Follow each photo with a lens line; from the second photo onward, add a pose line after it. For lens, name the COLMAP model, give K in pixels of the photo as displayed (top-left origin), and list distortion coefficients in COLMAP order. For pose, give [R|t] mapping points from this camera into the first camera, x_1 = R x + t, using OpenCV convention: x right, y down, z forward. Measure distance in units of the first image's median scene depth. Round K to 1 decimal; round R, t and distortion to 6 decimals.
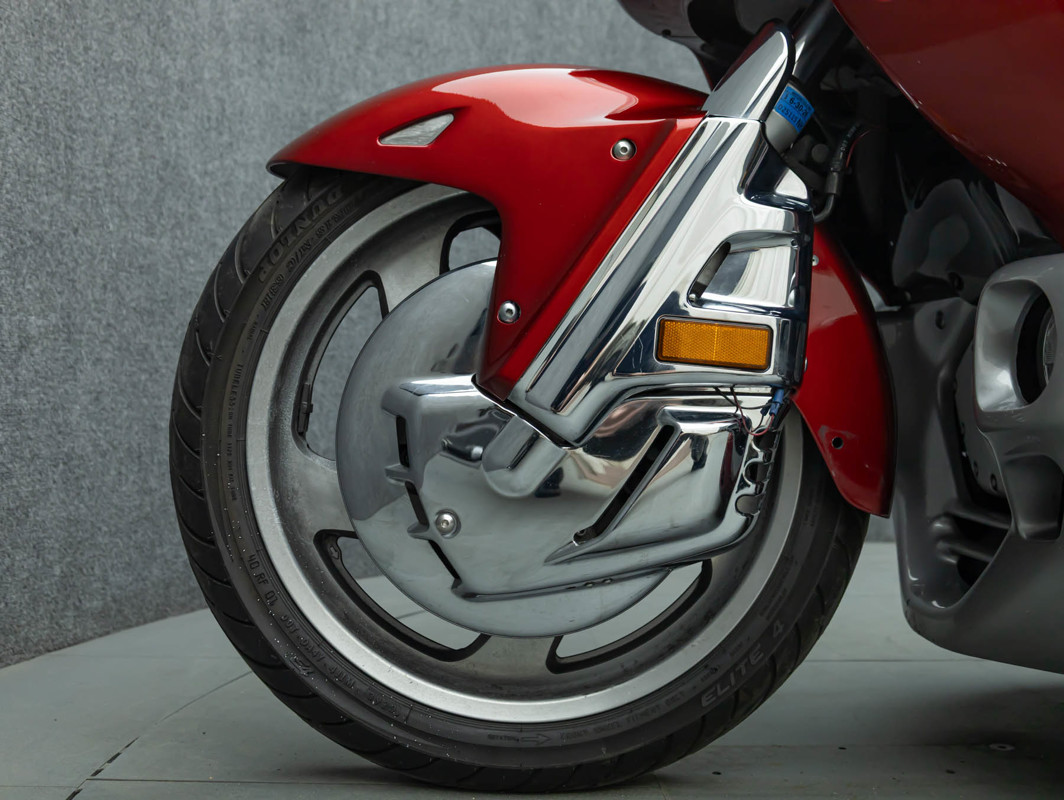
lens RADIAL K [[1132.1, 0, 539.8], [0, 1132.1, 392.9], [0, 0, 1]] dist [0.055102, 0.000000]
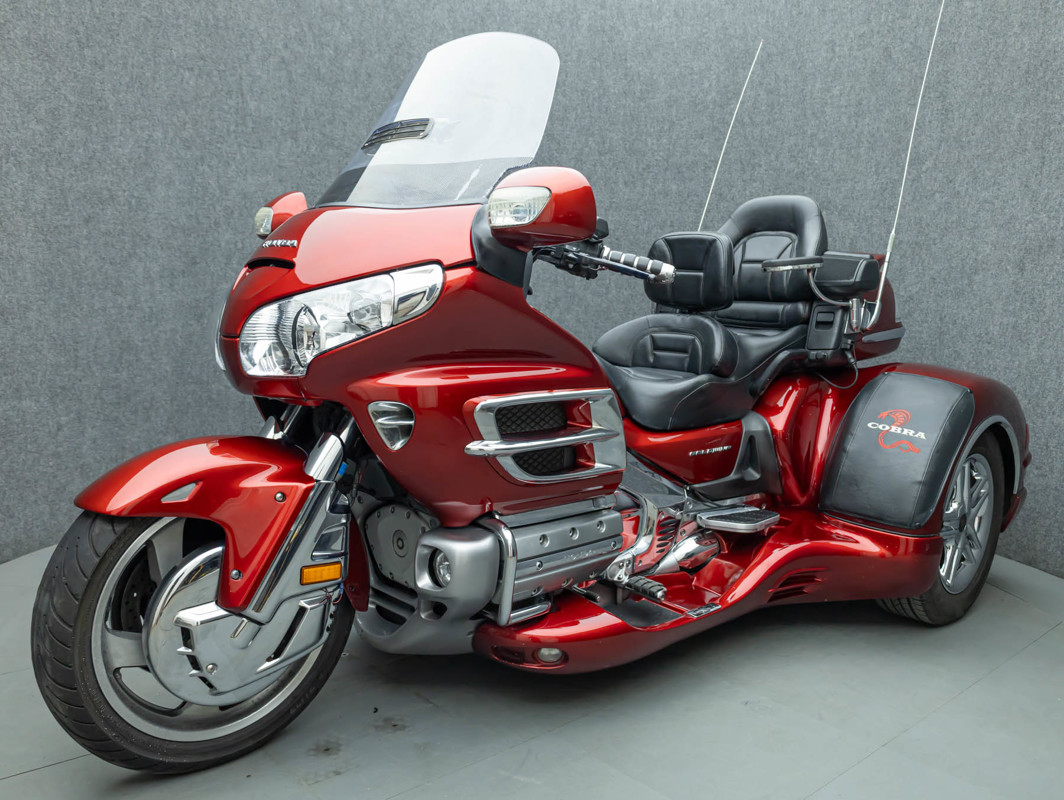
lens RADIAL K [[887.5, 0, 535.6], [0, 887.5, 407.4], [0, 0, 1]] dist [-0.010098, 0.033790]
pose [[0.995227, 0.023872, -0.094623, 0.735098], [-0.010614, 0.990346, 0.138211, -0.333077], [0.097009, -0.136547, 0.985872, -0.807181]]
